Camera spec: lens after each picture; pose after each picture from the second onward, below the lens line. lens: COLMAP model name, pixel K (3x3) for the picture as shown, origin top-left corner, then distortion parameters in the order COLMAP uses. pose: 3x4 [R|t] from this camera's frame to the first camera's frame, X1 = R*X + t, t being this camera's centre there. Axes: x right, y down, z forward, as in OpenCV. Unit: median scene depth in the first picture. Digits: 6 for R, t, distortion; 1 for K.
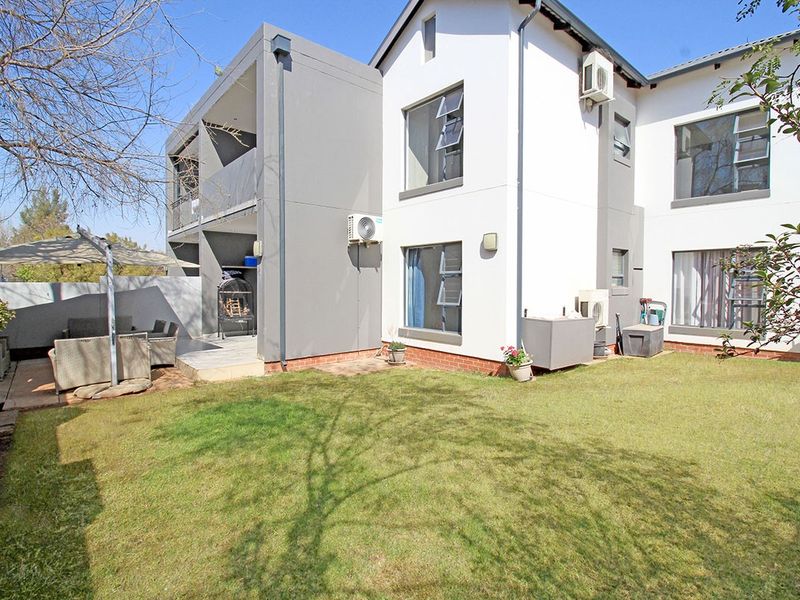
lens RADIAL K [[417.8, 0, 399.2], [0, 417.8, 304.0], [0, 0, 1]] dist [-0.002561, -0.000358]
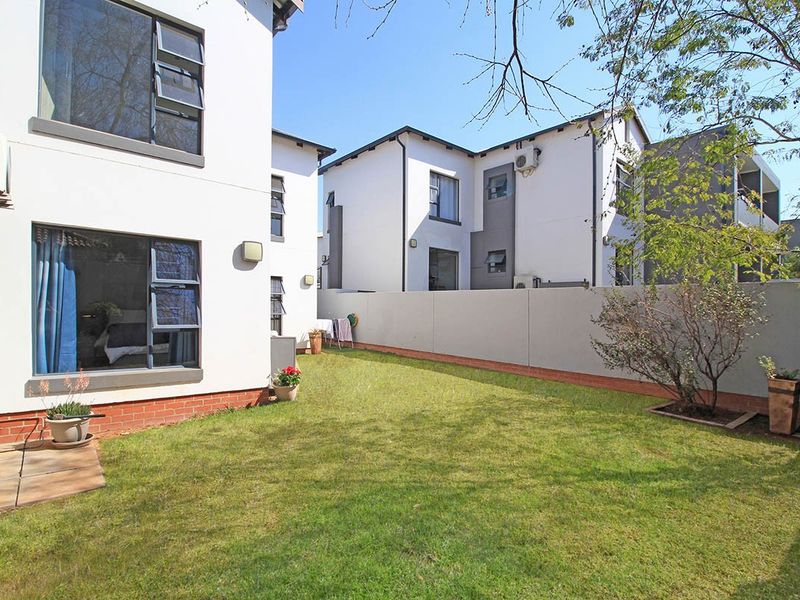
lens RADIAL K [[417.8, 0, 399.2], [0, 417.8, 304.0], [0, 0, 1]] dist [-0.002561, -0.000358]
pose [[0.005294, 0.009646, 0.999939, -0.894024], [0.022230, 0.999705, -0.009761, -0.034842], [-0.999739, 0.022280, 0.005078, 0.966969]]
